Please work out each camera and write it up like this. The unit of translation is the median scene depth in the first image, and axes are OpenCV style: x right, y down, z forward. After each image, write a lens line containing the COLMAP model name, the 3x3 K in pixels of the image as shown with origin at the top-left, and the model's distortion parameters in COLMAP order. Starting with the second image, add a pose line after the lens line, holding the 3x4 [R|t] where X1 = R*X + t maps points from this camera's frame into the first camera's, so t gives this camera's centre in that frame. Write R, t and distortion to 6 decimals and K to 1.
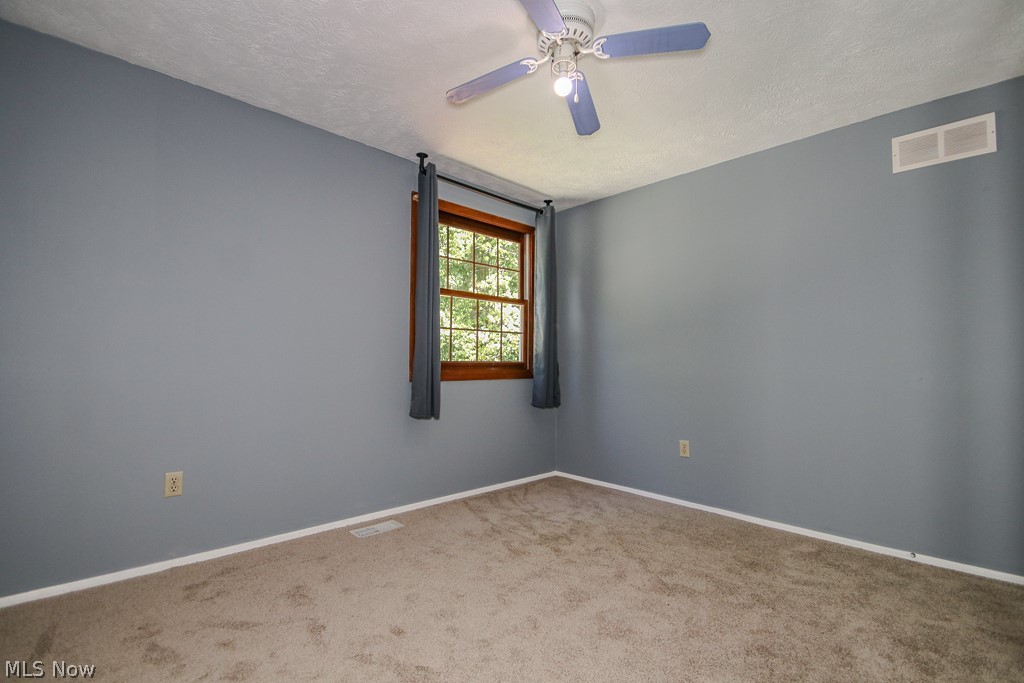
lens RADIAL K [[483.7, 0, 508.2], [0, 483.7, 332.0], [0, 0, 1]] dist [-0.003007, -0.001428]
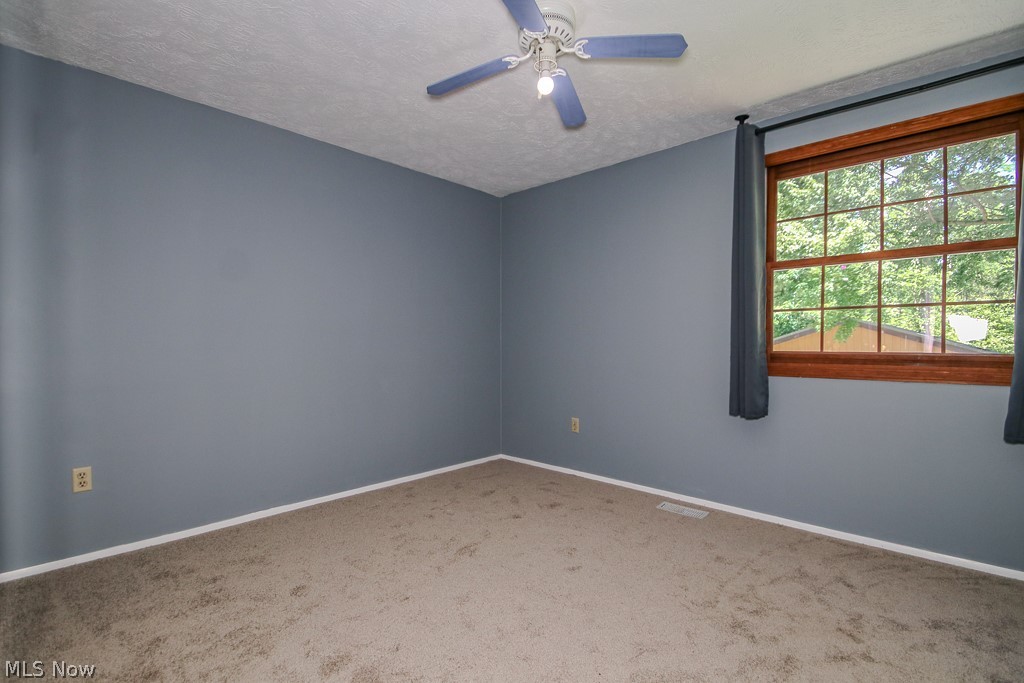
lens RADIAL K [[483.7, 0, 508.2], [0, 483.7, 332.0], [0, 0, 1]] dist [-0.003007, -0.001428]
pose [[0.043016, -0.022481, -0.998821, 0.743206], [0.051262, 0.998480, -0.020265, 0.023039], [0.997758, -0.050330, 0.044103, 0.577927]]
